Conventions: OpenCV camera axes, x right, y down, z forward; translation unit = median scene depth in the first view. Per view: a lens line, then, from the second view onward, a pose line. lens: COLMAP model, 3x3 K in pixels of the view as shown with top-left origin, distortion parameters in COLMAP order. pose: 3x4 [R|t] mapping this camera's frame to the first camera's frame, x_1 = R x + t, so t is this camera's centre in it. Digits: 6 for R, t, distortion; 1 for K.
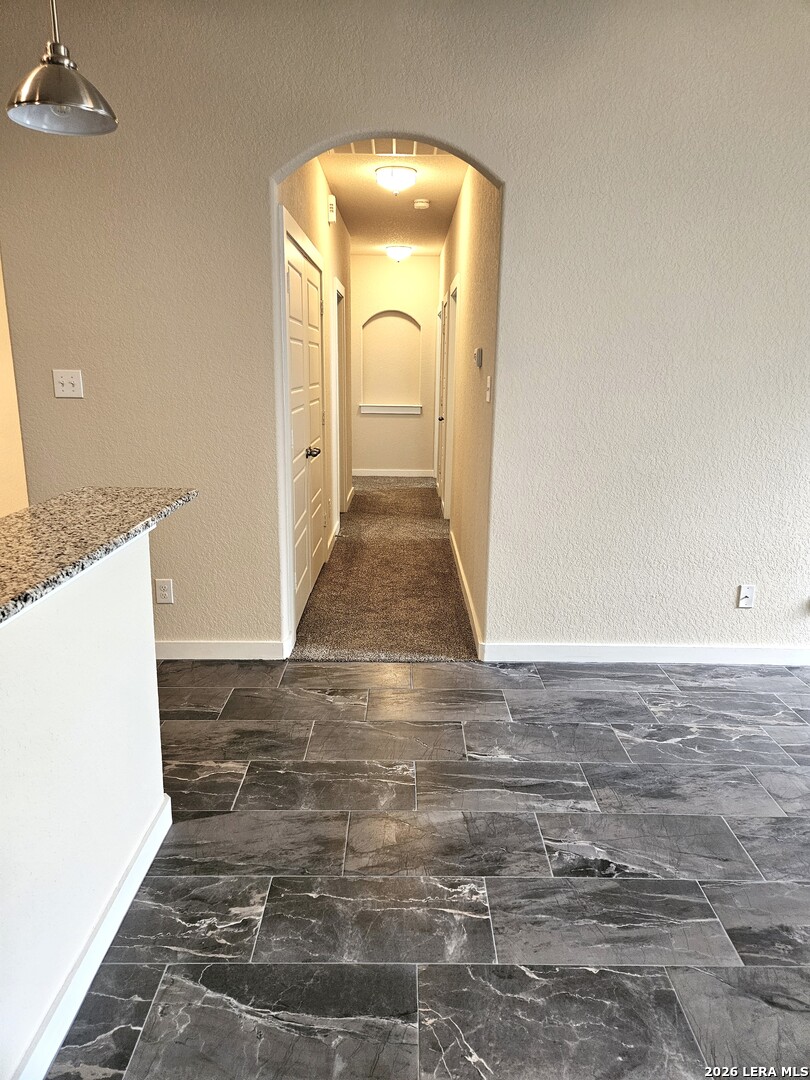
lens RADIAL K [[723.3, 0, 405.0], [0, 723.3, 540.0], [0, 0, 1]] dist [0.089922, -0.076421]
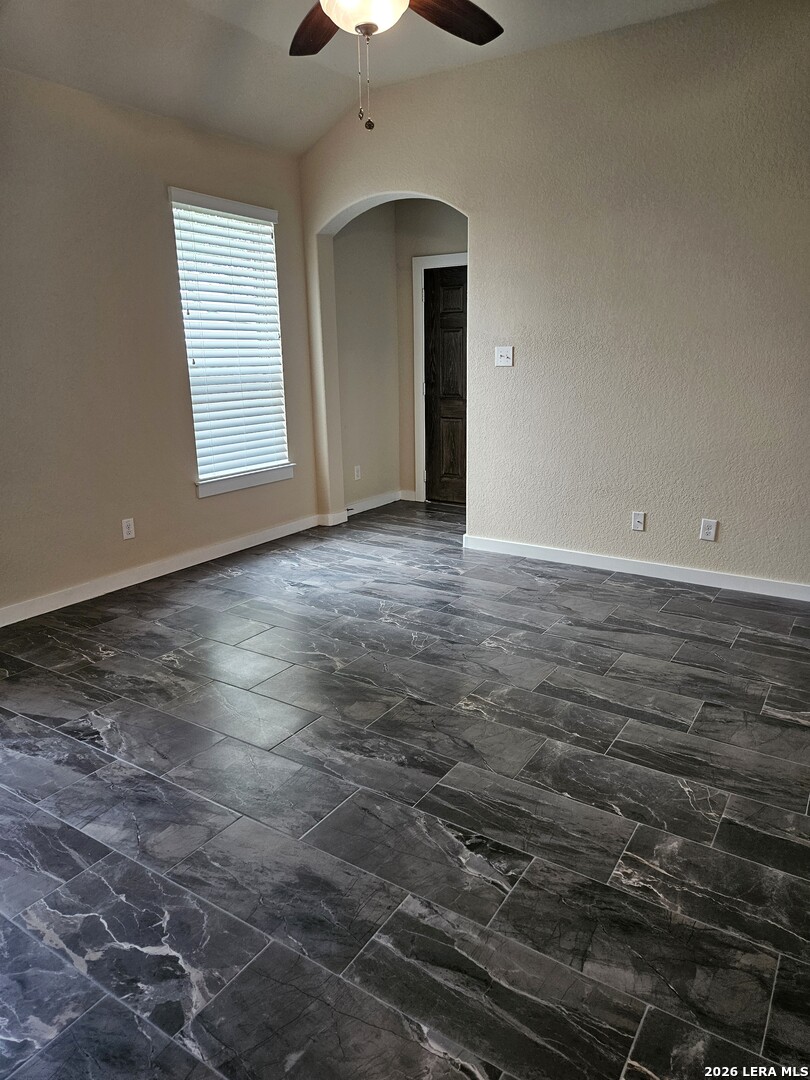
lens RADIAL K [[723.3, 0, 405.0], [0, 723.3, 540.0], [0, 0, 1]] dist [0.089922, -0.076421]
pose [[-0.838874, -0.138097, 0.526516, -0.103671], [0.133245, 0.885756, 0.444615, -0.354820], [-0.527765, 0.443132, -0.724637, 1.564747]]
